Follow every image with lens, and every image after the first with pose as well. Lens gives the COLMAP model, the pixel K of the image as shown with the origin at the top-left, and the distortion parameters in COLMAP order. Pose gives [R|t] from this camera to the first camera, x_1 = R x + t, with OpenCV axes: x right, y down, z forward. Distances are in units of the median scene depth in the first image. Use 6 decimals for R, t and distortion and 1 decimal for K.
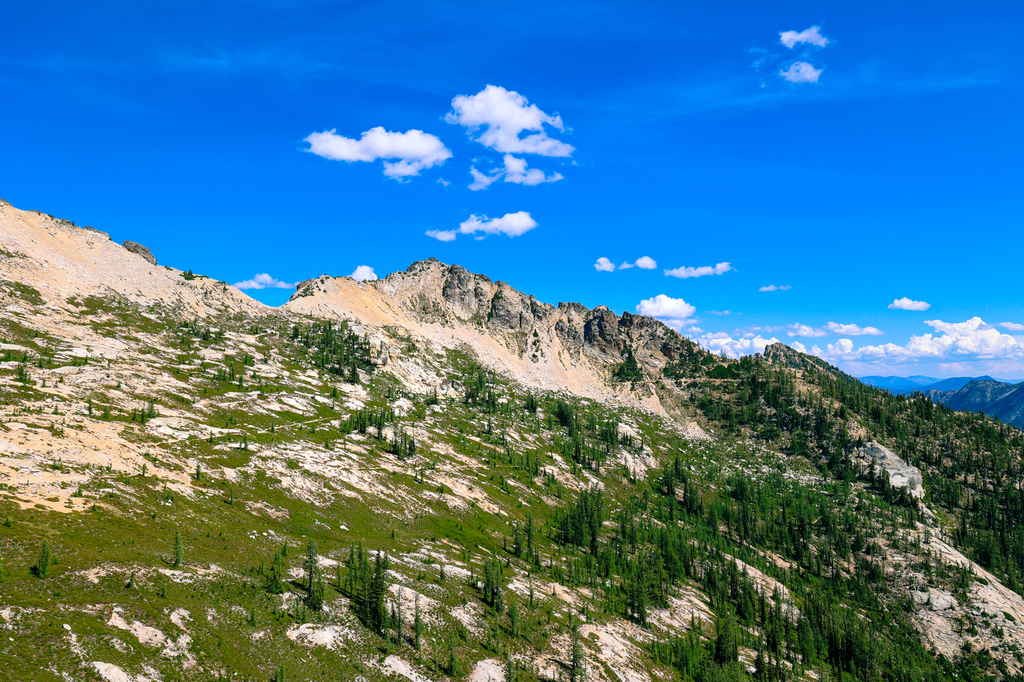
lens RADIAL K [[970.7, 0, 510.8], [0, 970.7, 331.5], [0, 0, 1]] dist [0.008024, 0.123767]
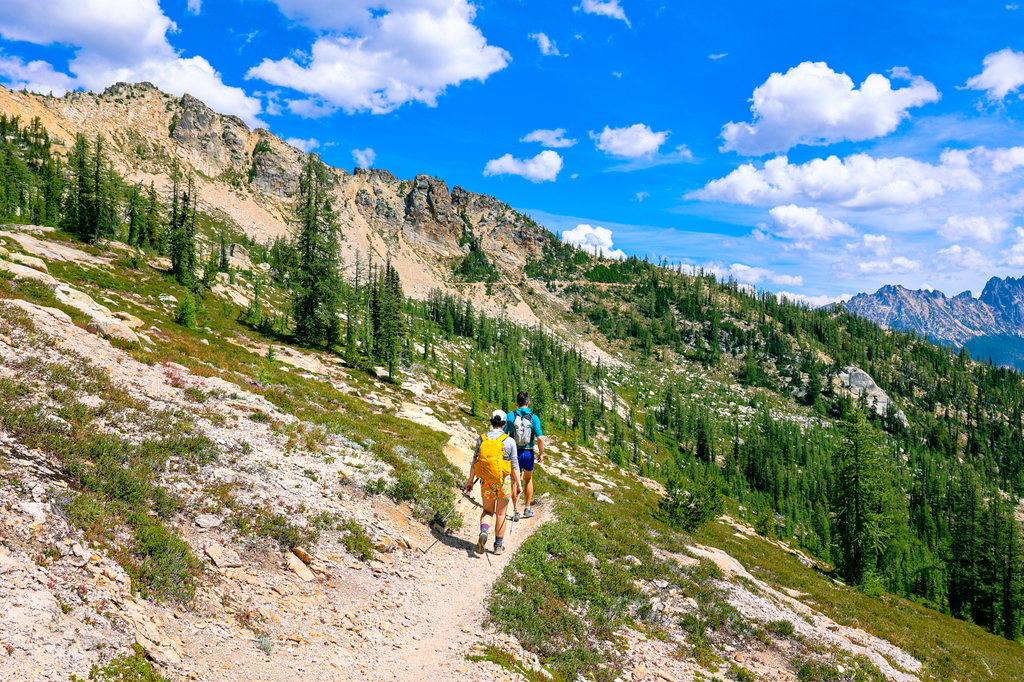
lens RADIAL K [[970.7, 0, 510.8], [0, 970.7, 331.5], [0, 0, 1]] dist [0.008024, 0.123767]
pose [[0.947757, 0.014088, 0.318681, -0.062364], [-0.025397, 0.999185, 0.031361, 0.061167], [-0.317979, -0.037816, 0.947343, 0.362501]]
